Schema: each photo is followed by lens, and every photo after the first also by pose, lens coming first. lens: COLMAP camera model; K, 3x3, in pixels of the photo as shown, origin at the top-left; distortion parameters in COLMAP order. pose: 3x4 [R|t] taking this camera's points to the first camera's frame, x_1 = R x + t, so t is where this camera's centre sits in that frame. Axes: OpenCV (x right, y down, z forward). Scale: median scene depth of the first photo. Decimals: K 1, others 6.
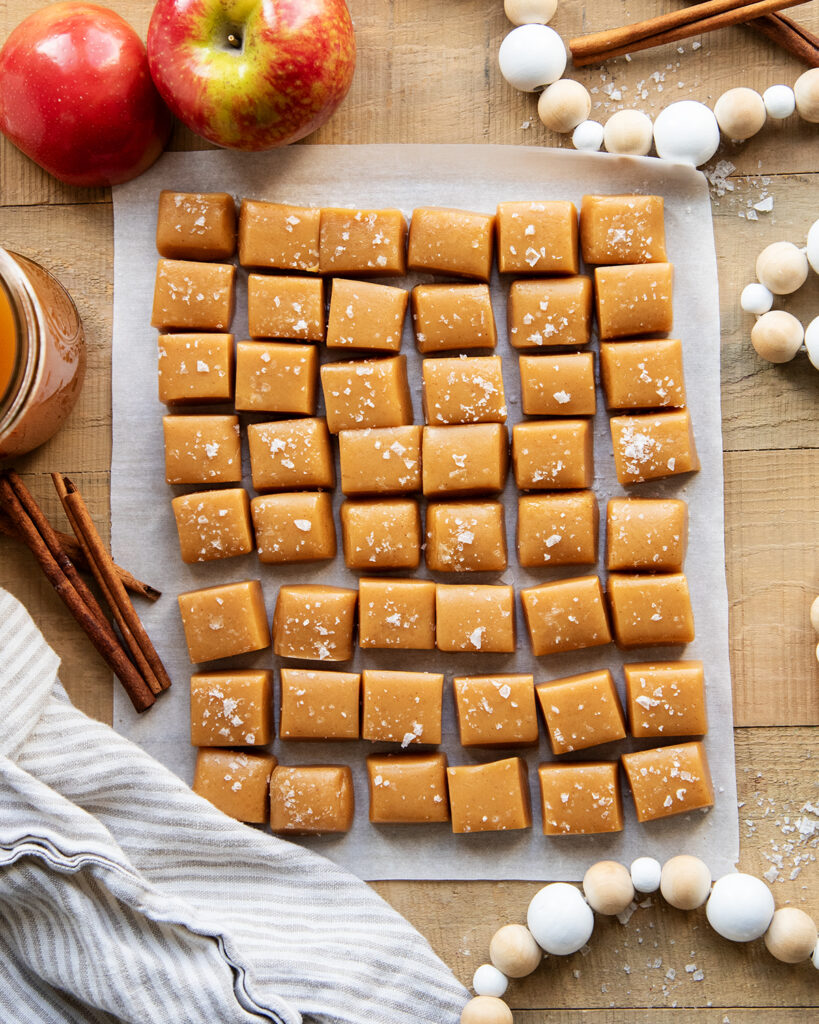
lens RADIAL K [[2423.8, 0, 408.7], [0, 2423.8, 507.8], [0, 0, 1]] dist [0.072121, 0.000000]
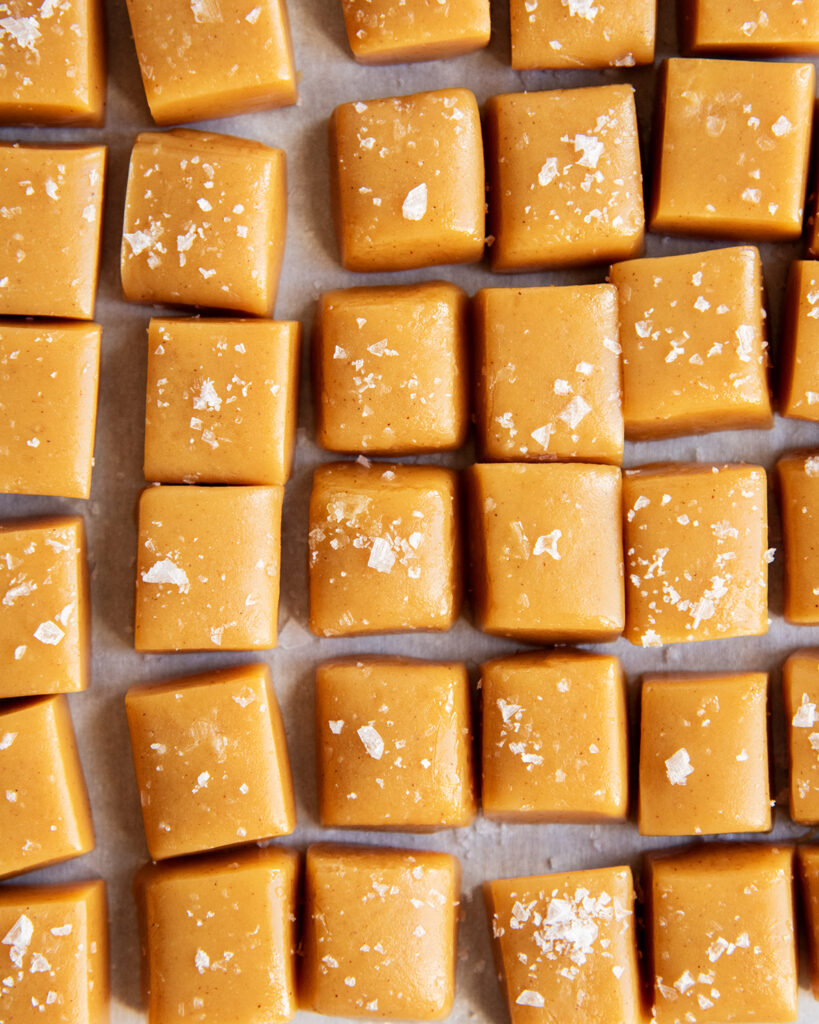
lens RADIAL K [[3274.5, 0, 402.1], [0, 3274.5, 514.7], [0, 0, 1]] dist [0.373881, 0.000000]
pose [[-0.020063, 0.997315, 0.070424, -0.028414], [-0.999797, -0.019884, -0.003240, 0.010492], [-0.001831, -0.070475, 0.997512, 0.370524]]
